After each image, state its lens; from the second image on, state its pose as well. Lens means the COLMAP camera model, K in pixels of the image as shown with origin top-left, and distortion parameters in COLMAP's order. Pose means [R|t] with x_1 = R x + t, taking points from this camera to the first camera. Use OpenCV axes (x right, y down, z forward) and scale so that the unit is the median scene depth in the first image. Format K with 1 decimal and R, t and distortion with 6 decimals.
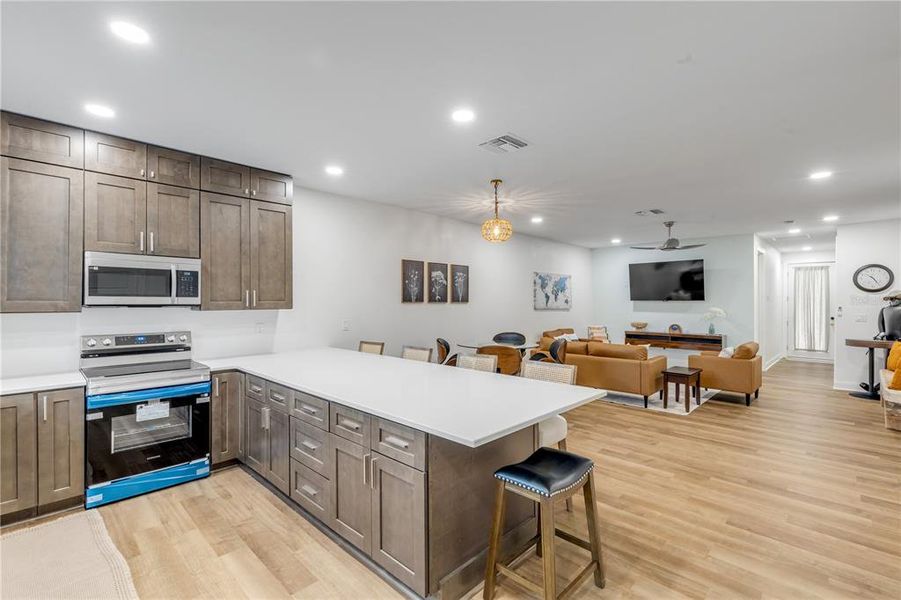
lens RADIAL K [[406.6, 0, 450.6], [0, 406.6, 301.9], [0, 0, 1]] dist [0.005100, -0.001080]
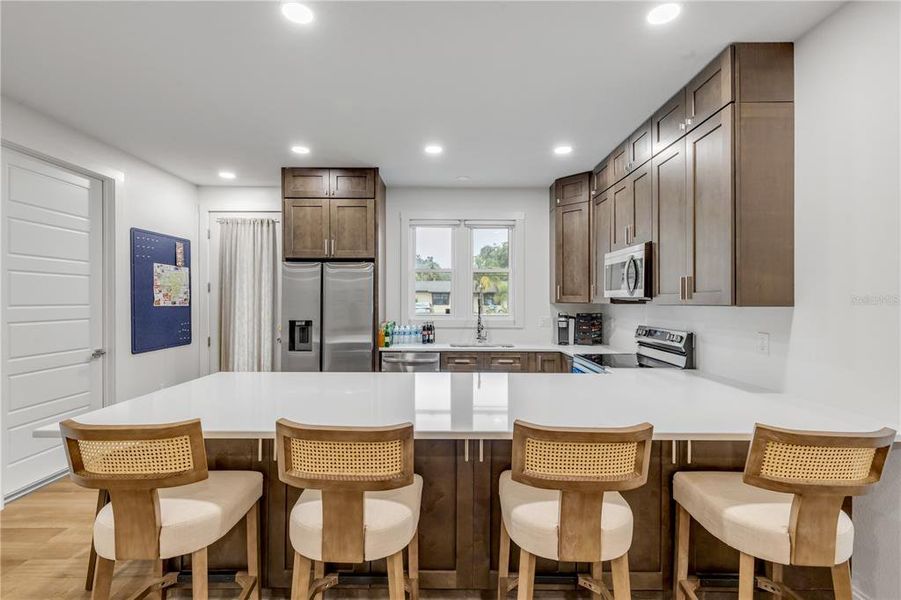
lens RADIAL K [[406.6, 0, 450.1], [0, 406.6, 302.7], [0, 0, 1]] dist [0.005100, -0.001080]
pose [[-0.717159, 0.000888, -0.696909, 0.145783], [-0.006225, 0.999951, 0.007679, 0.007885], [0.696882, 0.009845, -0.717118, 0.769507]]
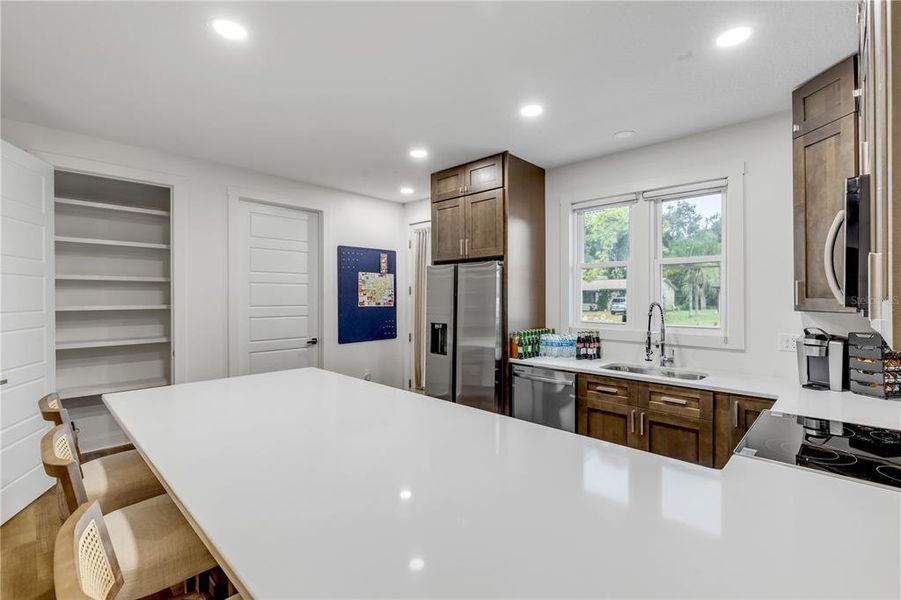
lens RADIAL K [[406.6, 0, 446.2], [0, 406.6, 299.1], [0, 0, 1]] dist [0.005100, -0.001080]
pose [[-0.999994, -0.003253, 0.001085, -0.156583], [-0.003242, 0.999949, 0.009553, -0.002524], [-0.001116, 0.009549, -0.999954, 0.786186]]
